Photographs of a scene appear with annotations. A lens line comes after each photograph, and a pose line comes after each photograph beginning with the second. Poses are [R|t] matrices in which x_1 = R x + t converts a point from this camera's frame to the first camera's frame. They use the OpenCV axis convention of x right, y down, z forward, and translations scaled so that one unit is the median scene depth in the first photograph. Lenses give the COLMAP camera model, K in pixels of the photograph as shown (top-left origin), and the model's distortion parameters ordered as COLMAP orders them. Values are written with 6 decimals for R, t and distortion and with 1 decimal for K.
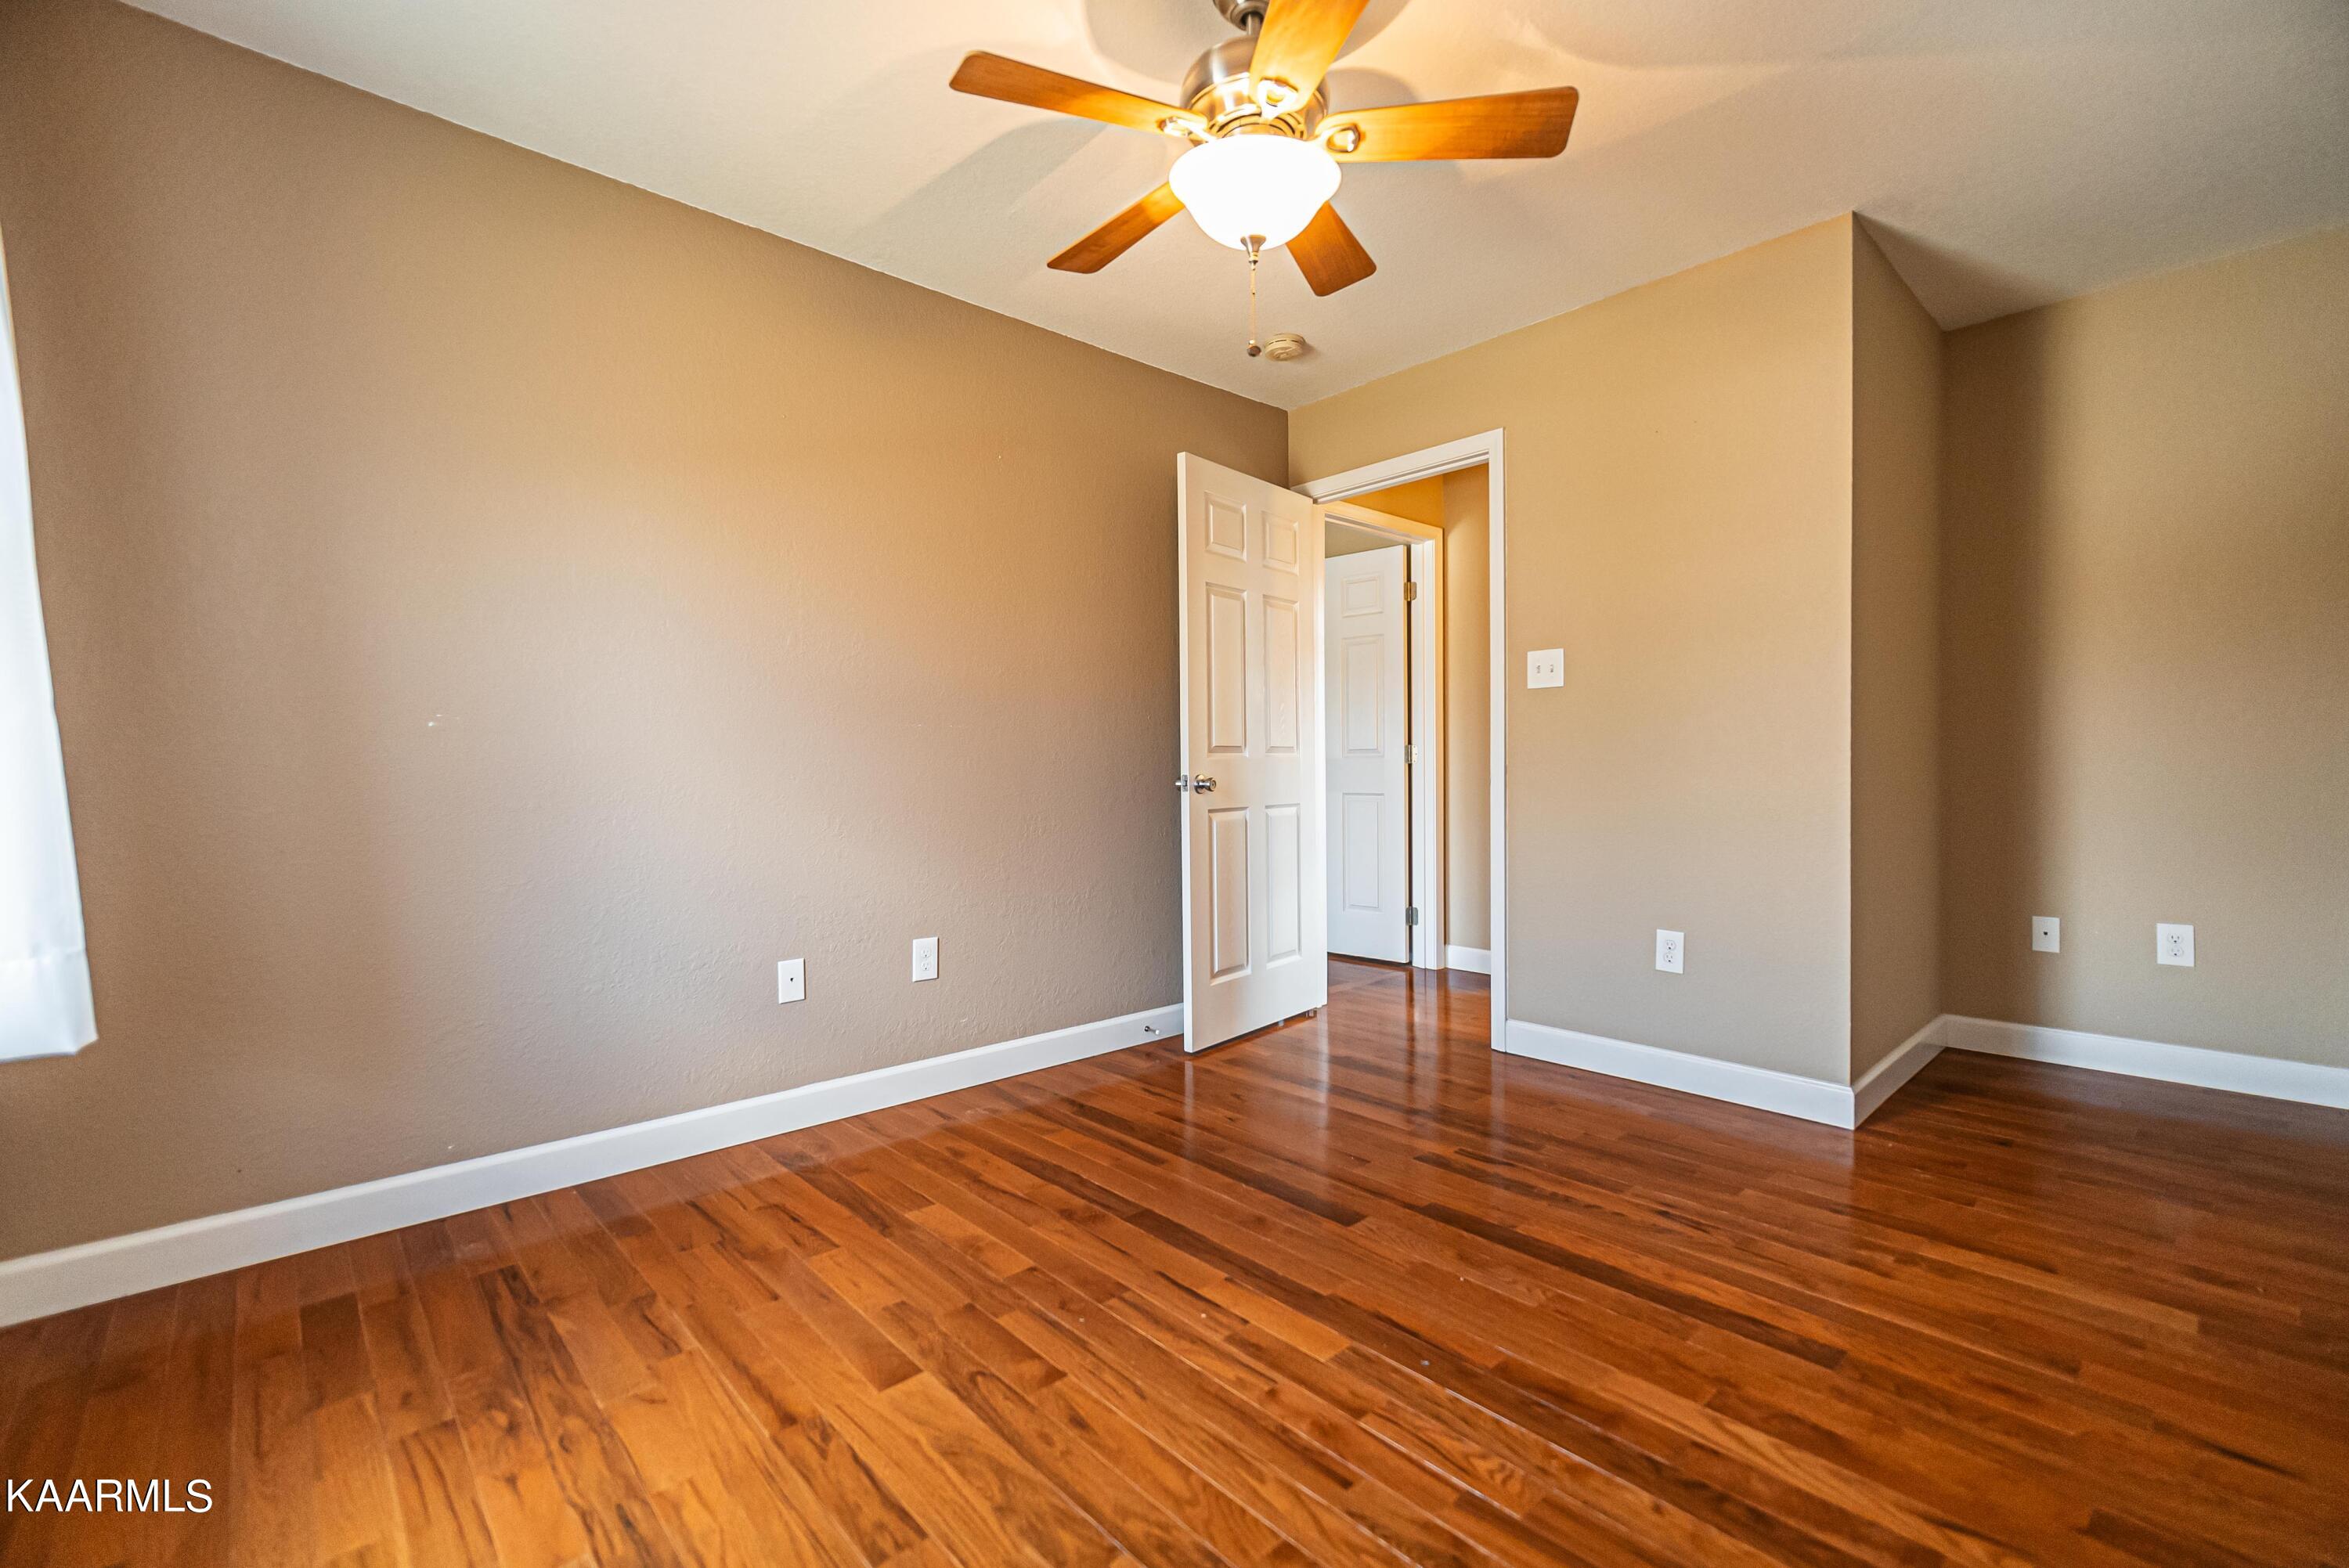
lens RADIAL K [[1012.2, 0, 1173.9], [0, 1012.2, 779.4], [0, 0, 1]] dist [0.004702, 0.000309]
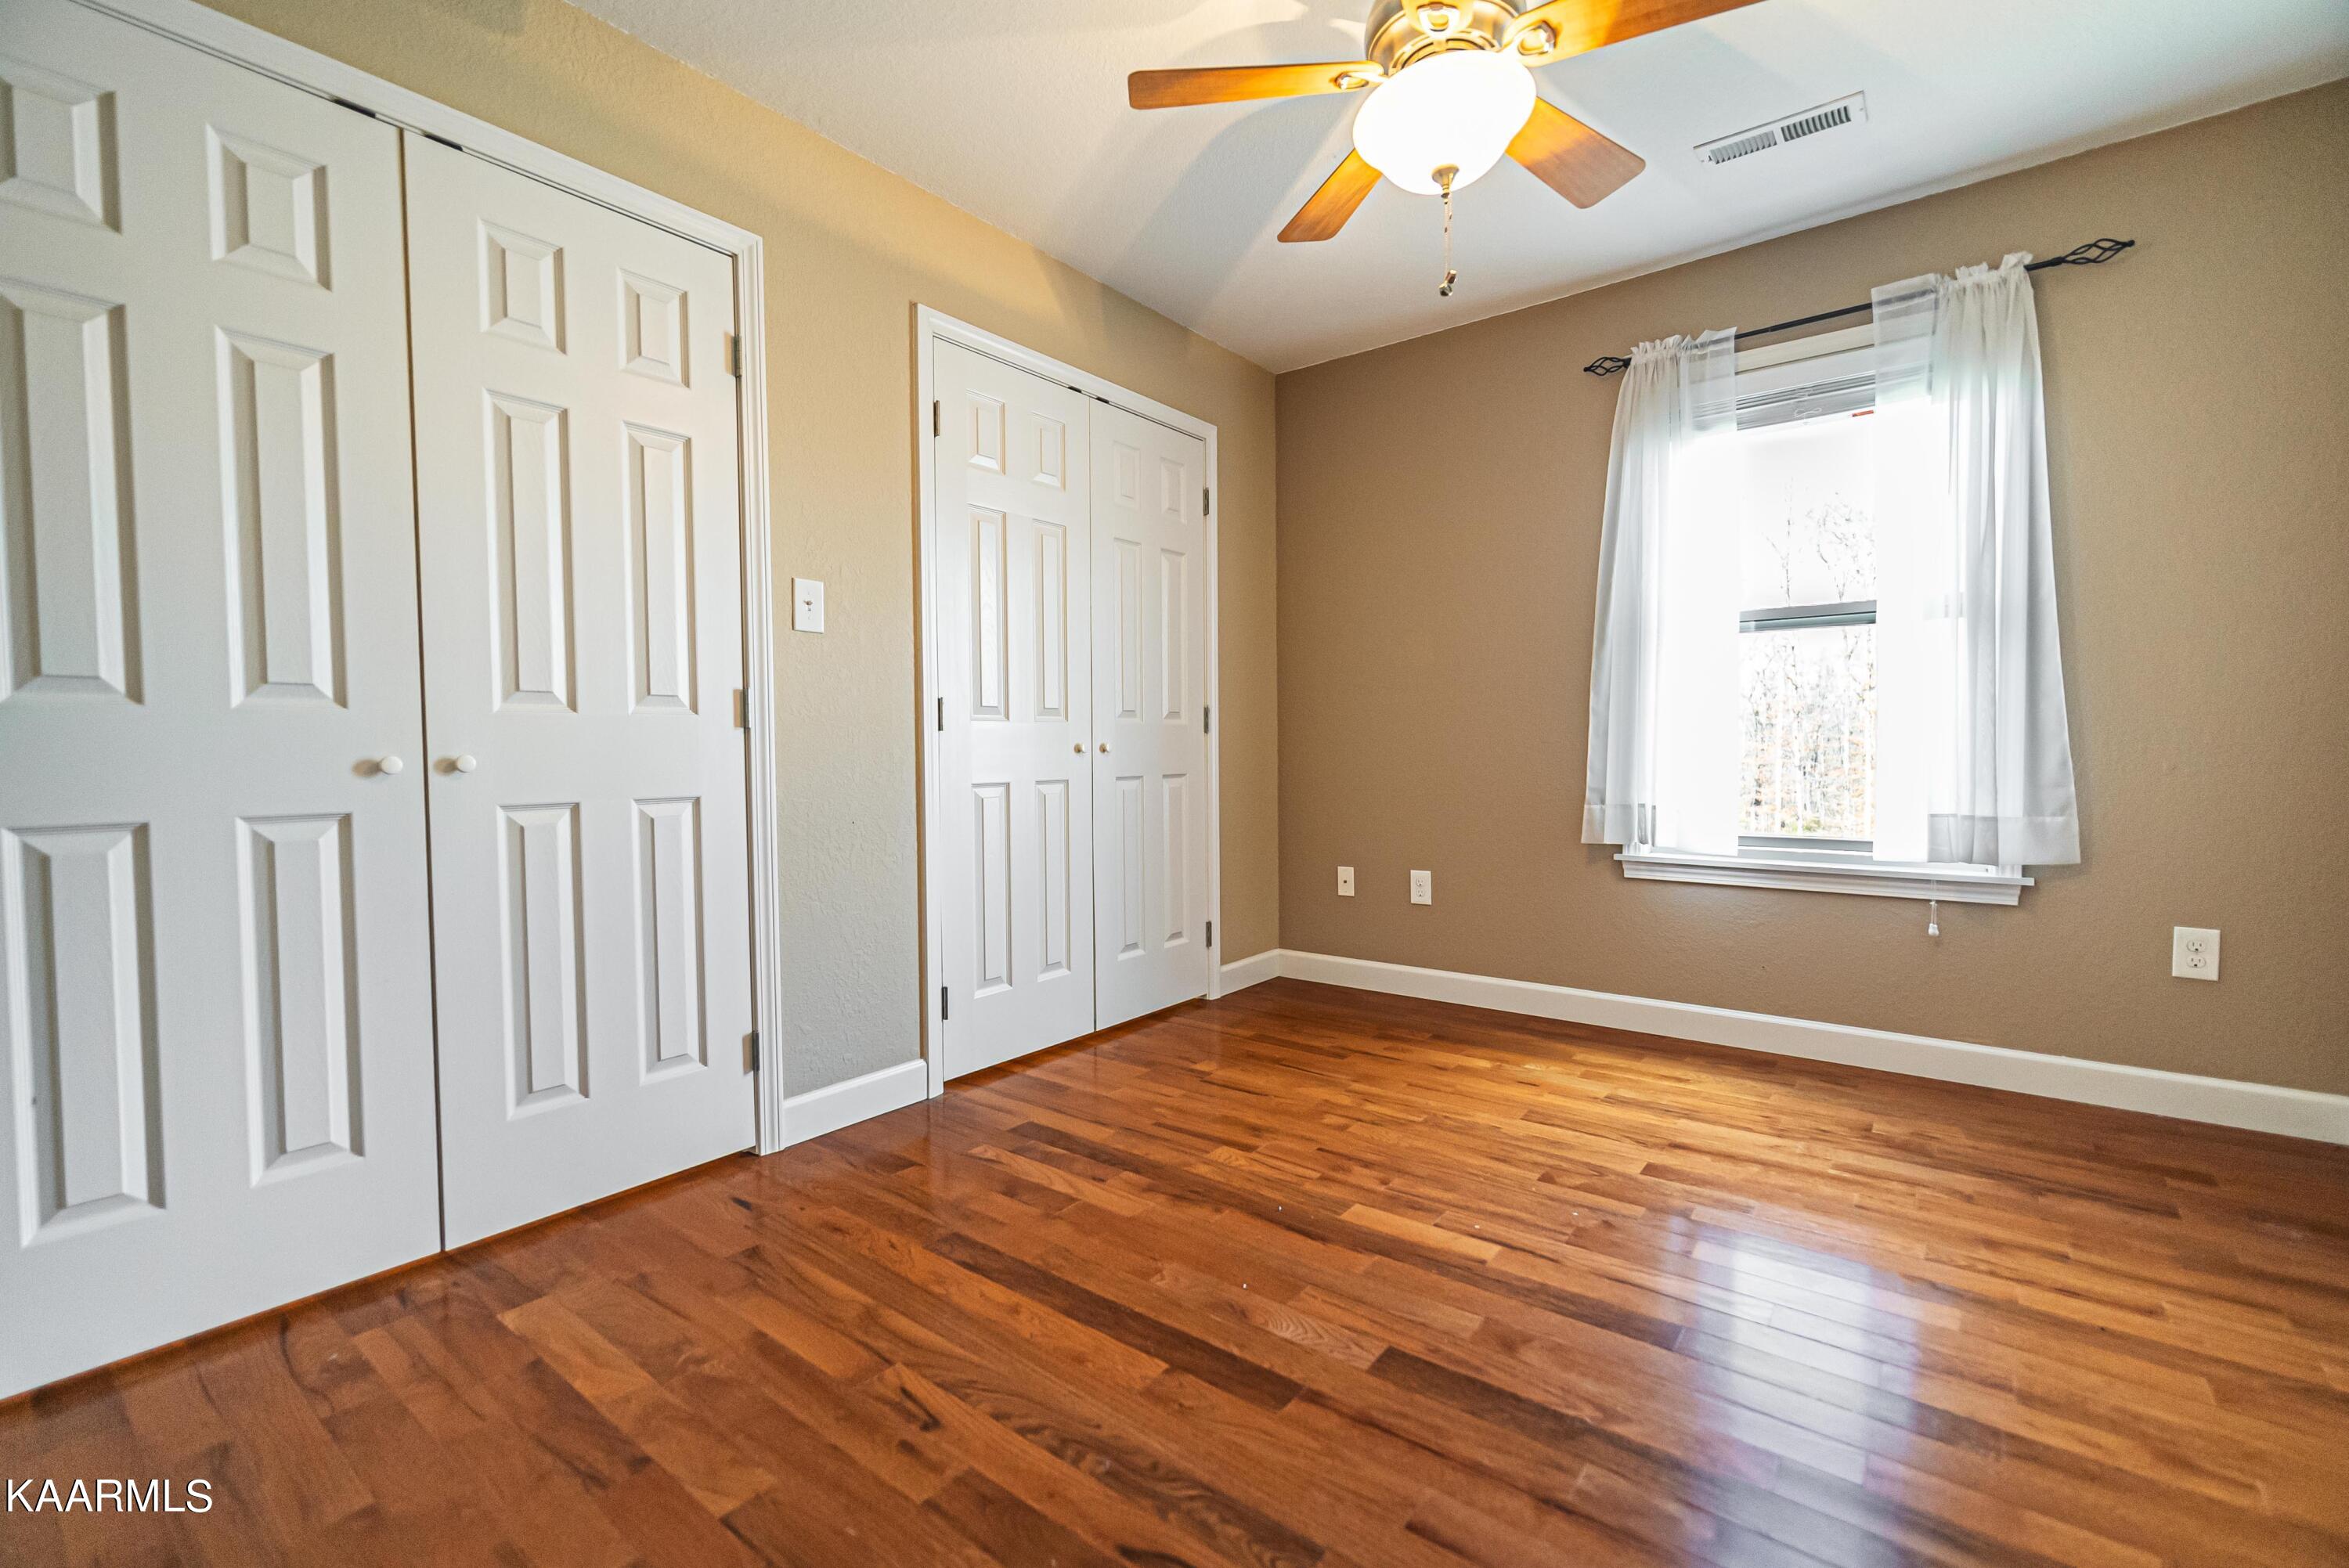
lens RADIAL K [[1012.2, 0, 1173.9], [0, 1012.2, 779.4], [0, 0, 1]] dist [0.004702, 0.000309]
pose [[-0.986121, 0.022687, -0.164473, 0.550638], [0.015141, 0.998781, 0.046988, -0.011110], [0.165339, 0.043845, -0.985262, 2.116228]]
